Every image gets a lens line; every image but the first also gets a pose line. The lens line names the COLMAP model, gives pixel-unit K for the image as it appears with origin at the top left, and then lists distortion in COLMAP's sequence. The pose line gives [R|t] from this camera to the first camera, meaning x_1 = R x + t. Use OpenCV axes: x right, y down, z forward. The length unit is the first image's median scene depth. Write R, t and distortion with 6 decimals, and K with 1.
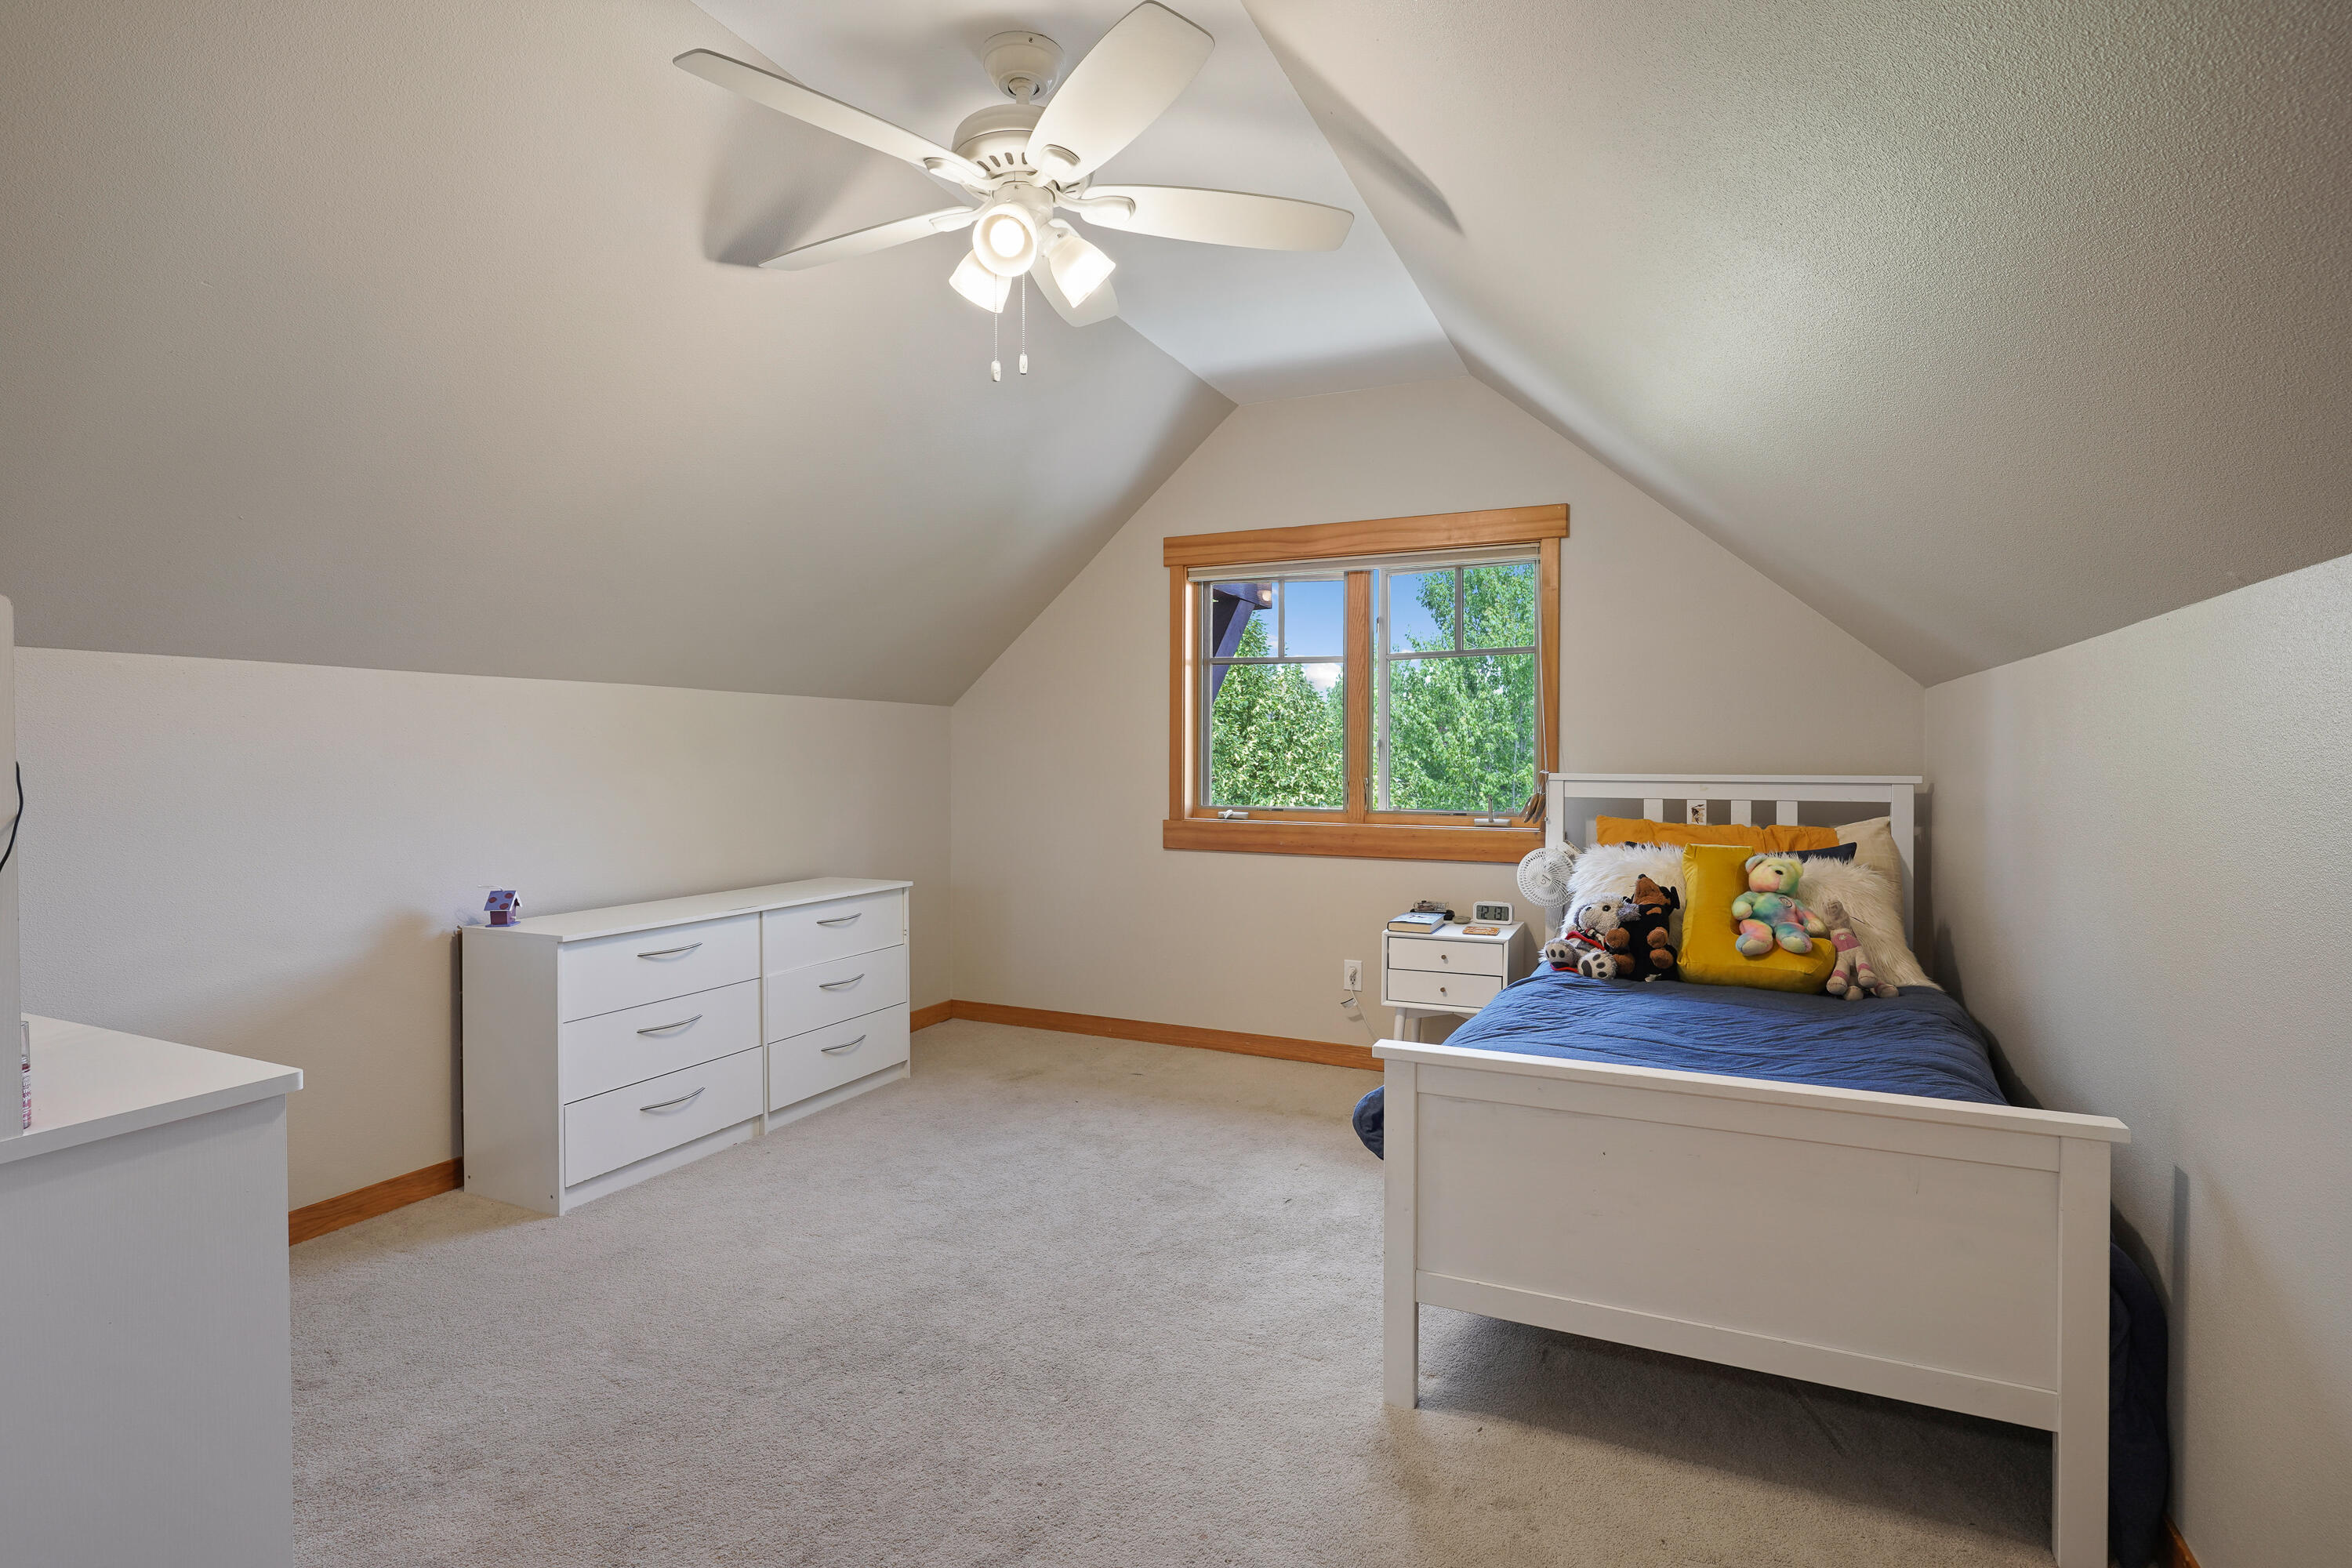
lens RADIAL K [[1145.1, 0, 1186.1], [0, 1145.1, 780.3], [0, 0, 1]] dist [0.000403, 0.000411]
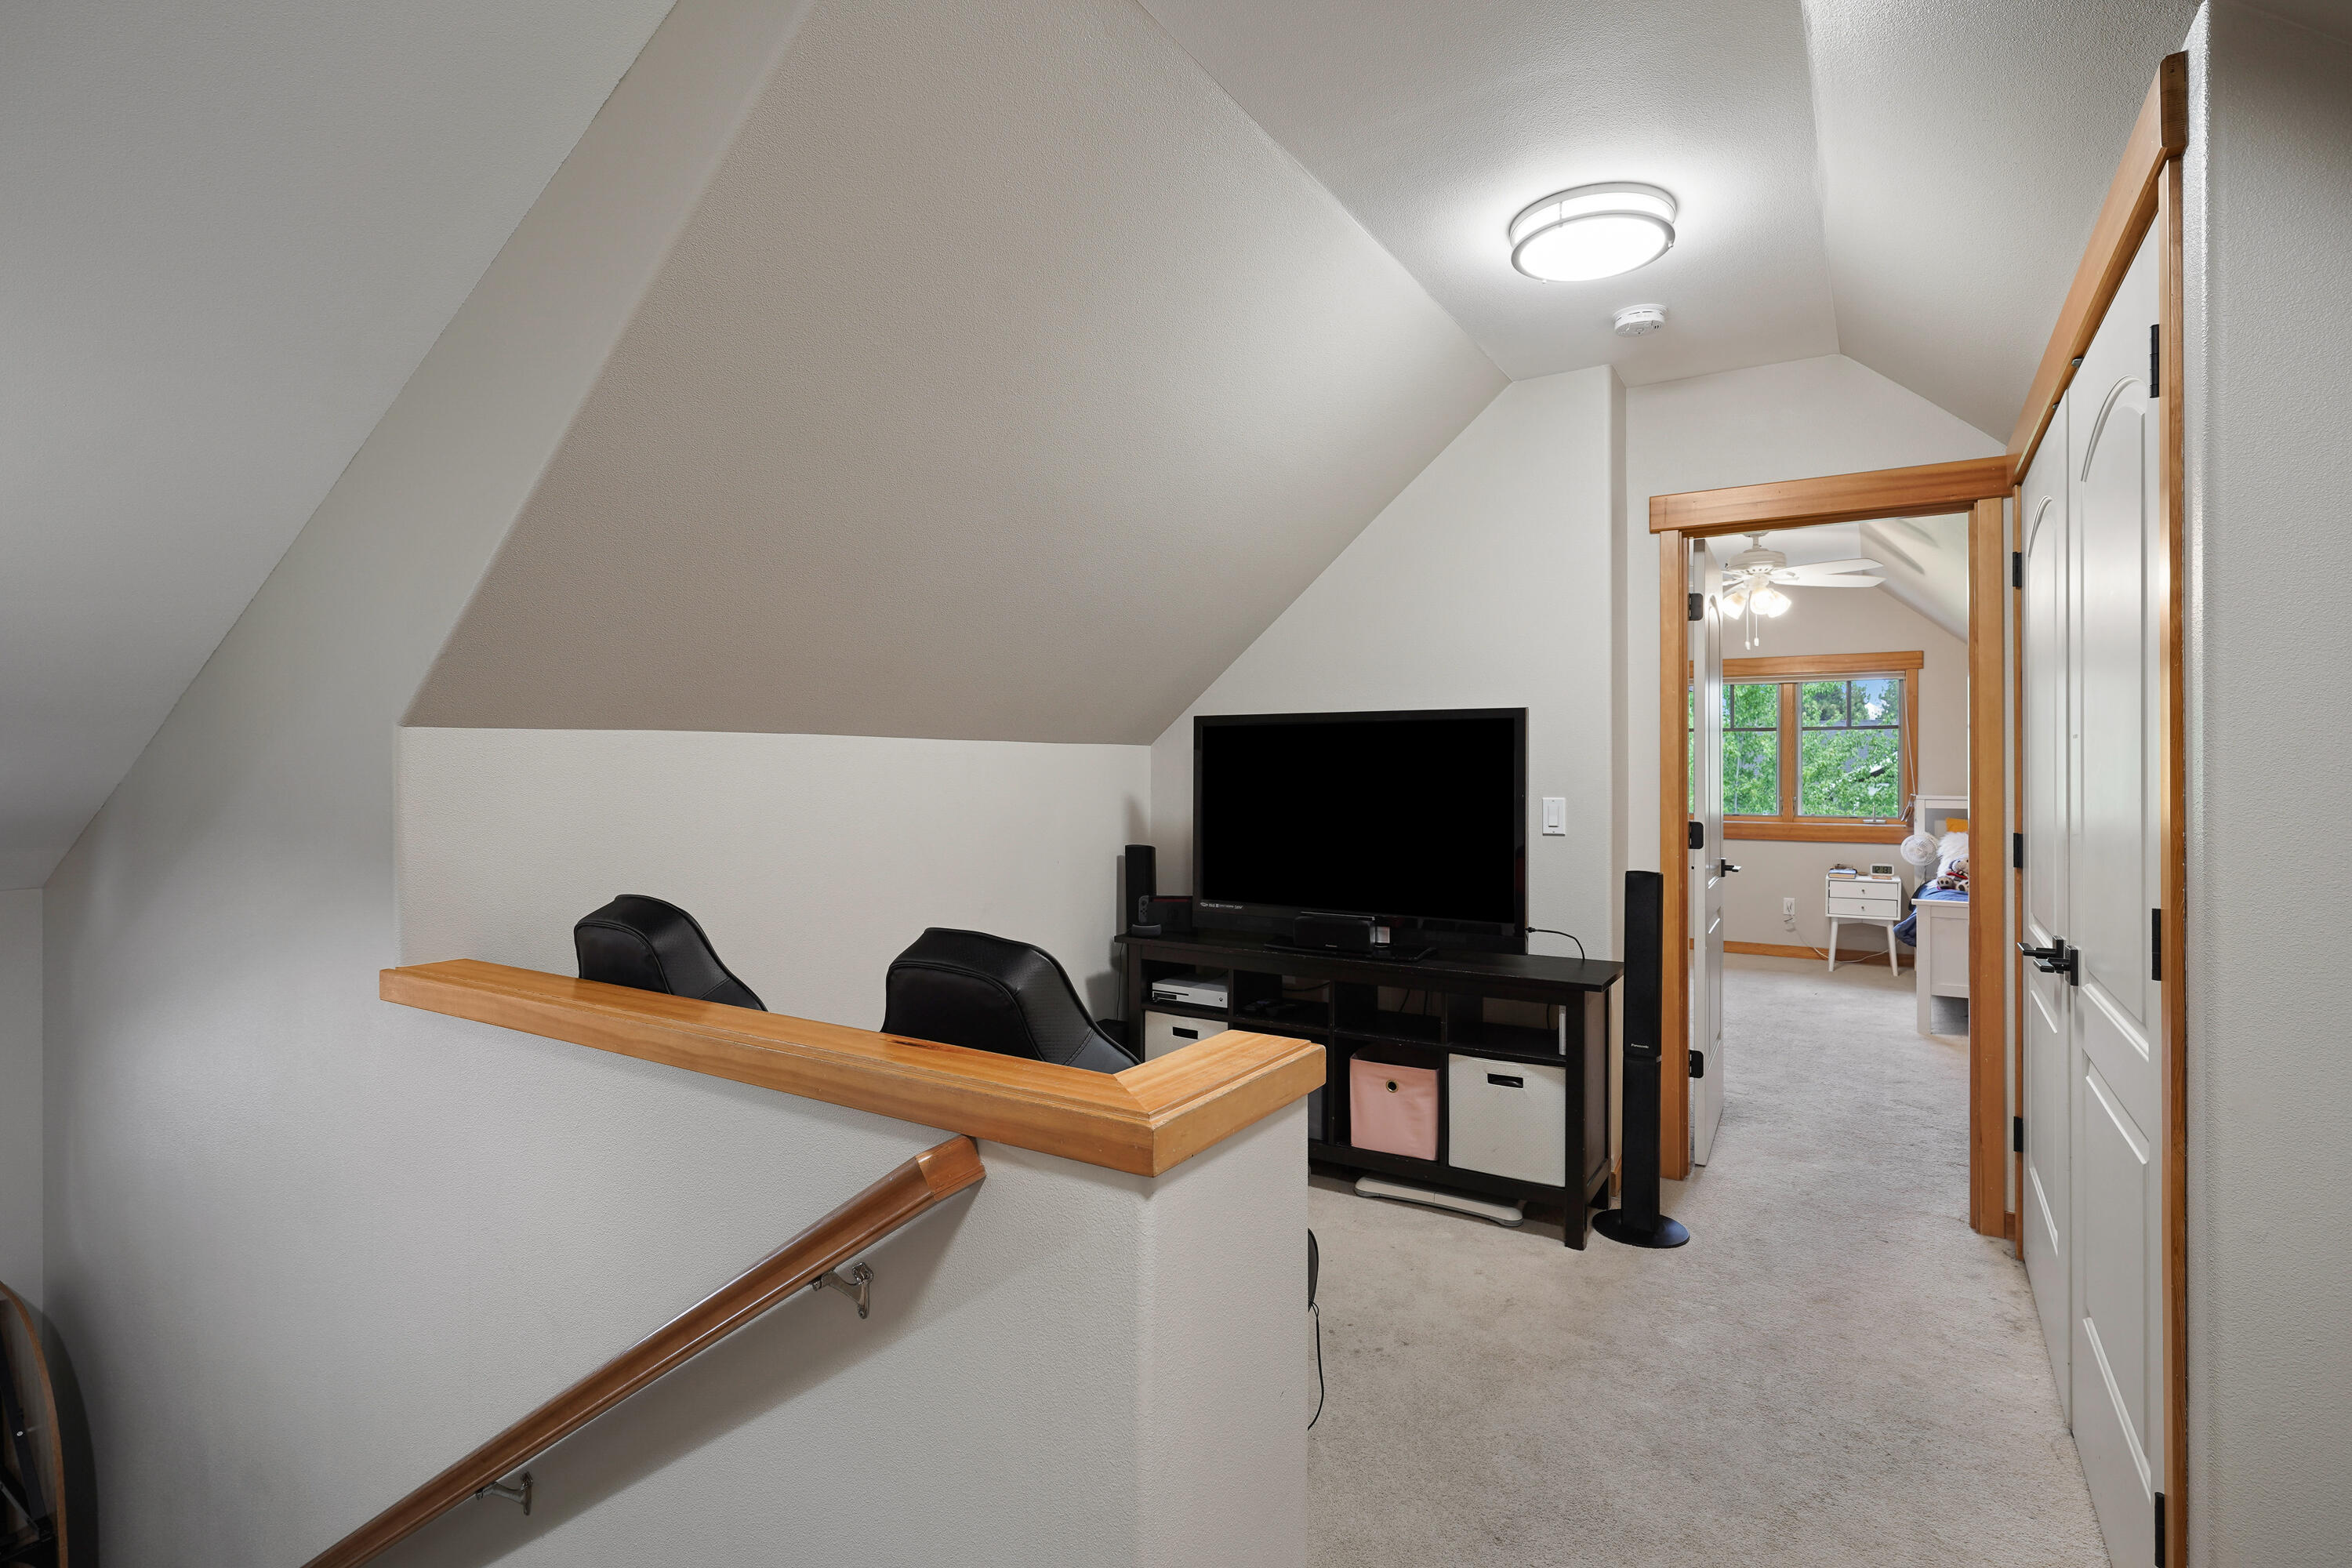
lens RADIAL K [[1145.1, 0, 1169.7], [0, 1145.1, 778.4], [0, 0, 1]] dist [0.000403, 0.000411]
pose [[0.992082, -0.002843, -0.125561, -0.664083], [0.001103, 0.999902, -0.013923, -0.009017], [0.125588, 0.013675, 0.991988, -1.024034]]
